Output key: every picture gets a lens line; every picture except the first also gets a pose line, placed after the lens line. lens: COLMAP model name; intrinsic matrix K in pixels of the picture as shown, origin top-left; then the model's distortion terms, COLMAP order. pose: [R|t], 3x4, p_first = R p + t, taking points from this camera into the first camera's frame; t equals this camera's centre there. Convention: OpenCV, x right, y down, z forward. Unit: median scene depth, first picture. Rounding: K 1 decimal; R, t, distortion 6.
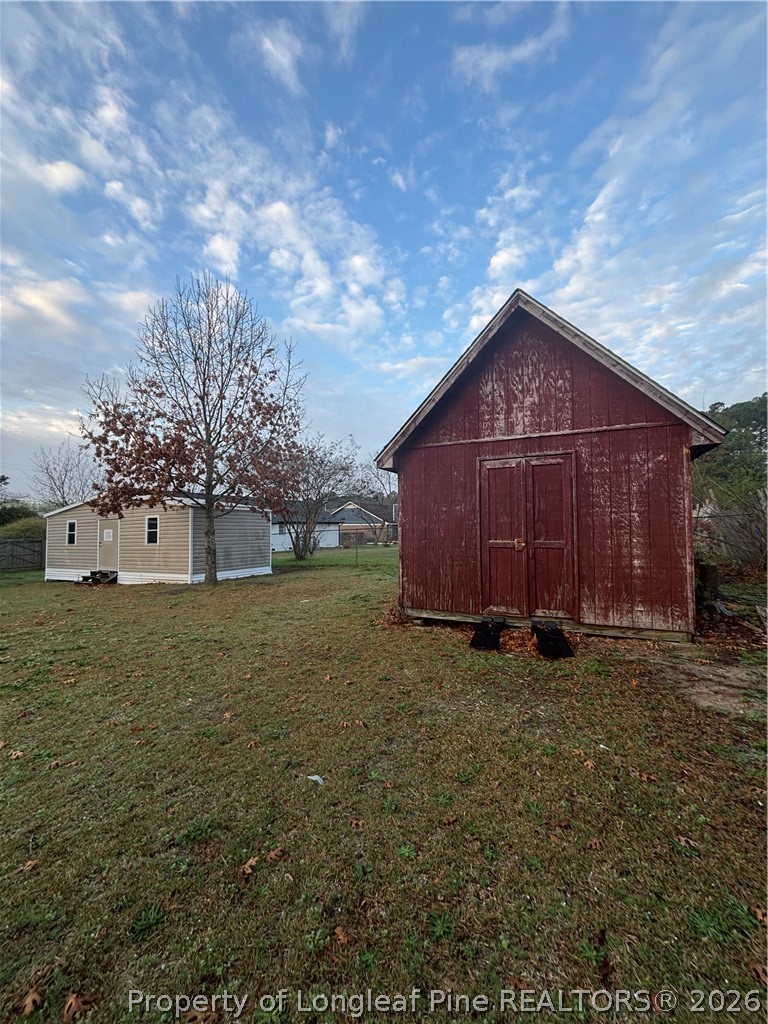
lens RADIAL K [[412.8, 0, 384.6], [0, 412.8, 514.6], [0, 0, 1]] dist [-0.000739, 0.000466]
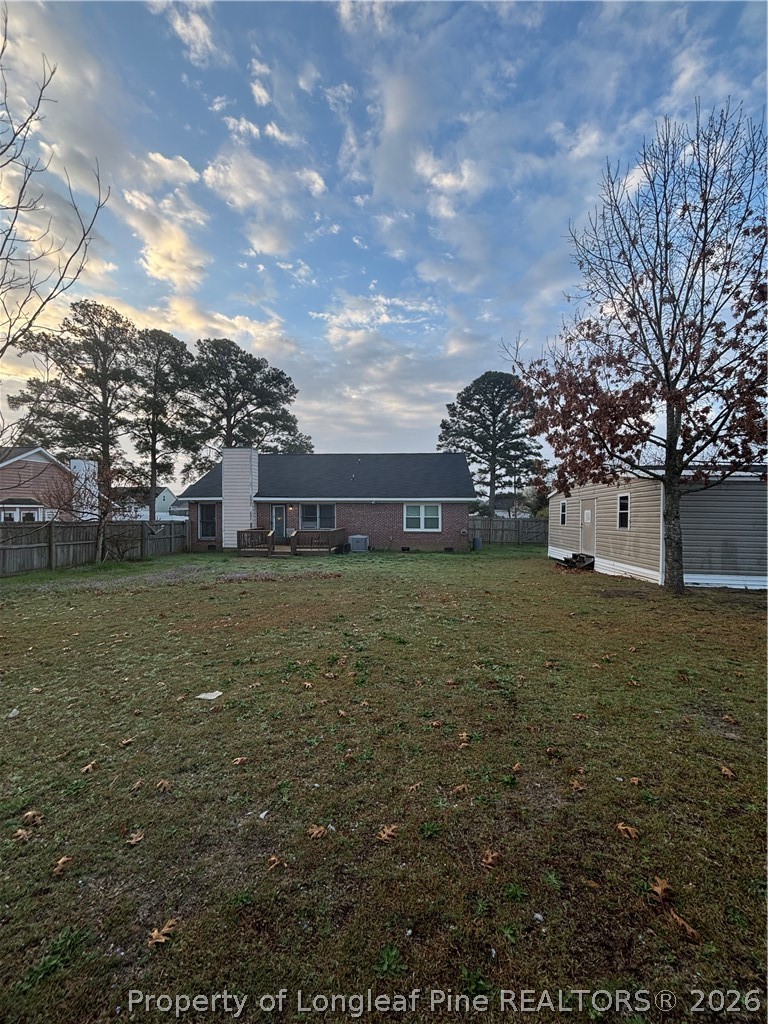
lens RADIAL K [[412.8, 0, 384.9], [0, 412.8, 511.6], [0, 0, 1]] dist [-0.000739, 0.000466]
pose [[0.367090, 0.010779, -0.930123, 0.031020], [0.022774, 0.999529, 0.020572, 0.012189], [0.929906, -0.028735, 0.366672, 0.312624]]
